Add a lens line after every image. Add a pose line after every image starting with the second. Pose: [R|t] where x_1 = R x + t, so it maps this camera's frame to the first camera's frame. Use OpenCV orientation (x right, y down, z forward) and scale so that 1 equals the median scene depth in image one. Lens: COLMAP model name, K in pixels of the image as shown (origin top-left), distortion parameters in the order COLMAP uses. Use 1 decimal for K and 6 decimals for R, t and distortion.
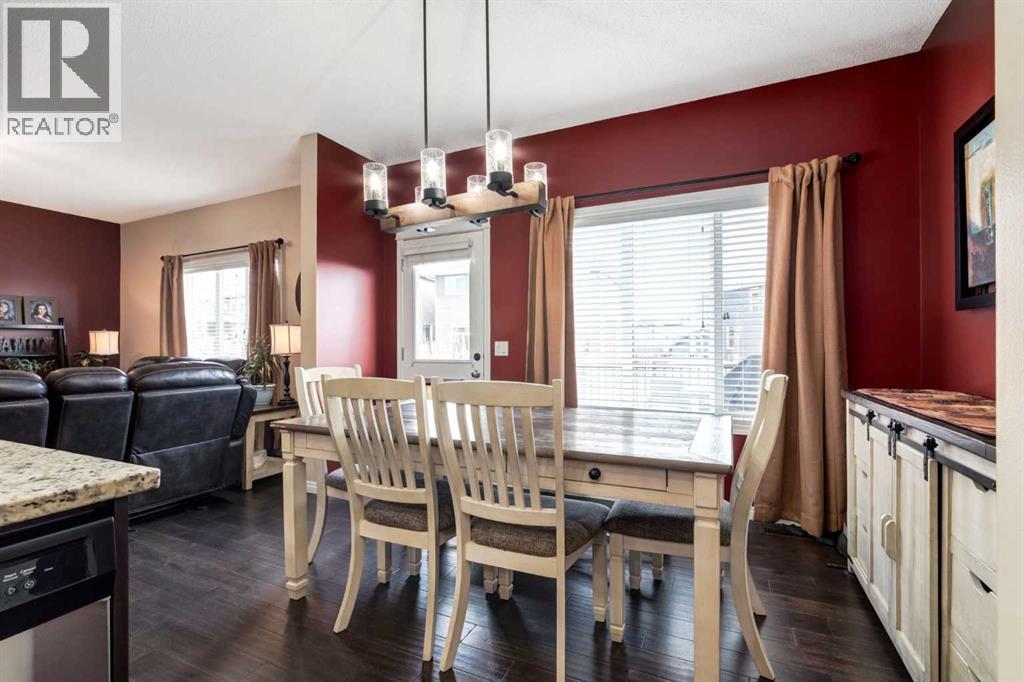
lens RADIAL K [[494.9, 0, 483.6], [0, 494.9, 351.2], [0, 0, 1]] dist [0.002164, 0.000776]
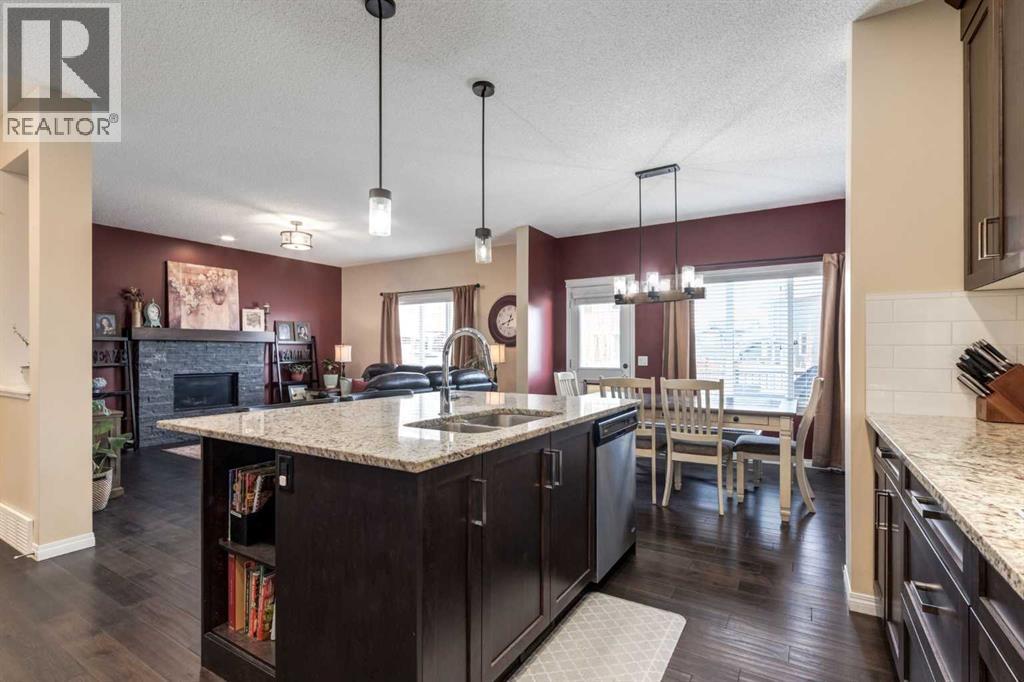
lens RADIAL K [[480.9, 0, 512.1], [0, 480.9, 356.2], [0, 0, 1]] dist [-0.000338, 0.000166]
pose [[0.996586, 0.003425, -0.082495, -0.270416], [-0.003358, 0.999994, 0.000960, -0.021611], [0.082498, -0.000680, 0.996591, -0.570807]]
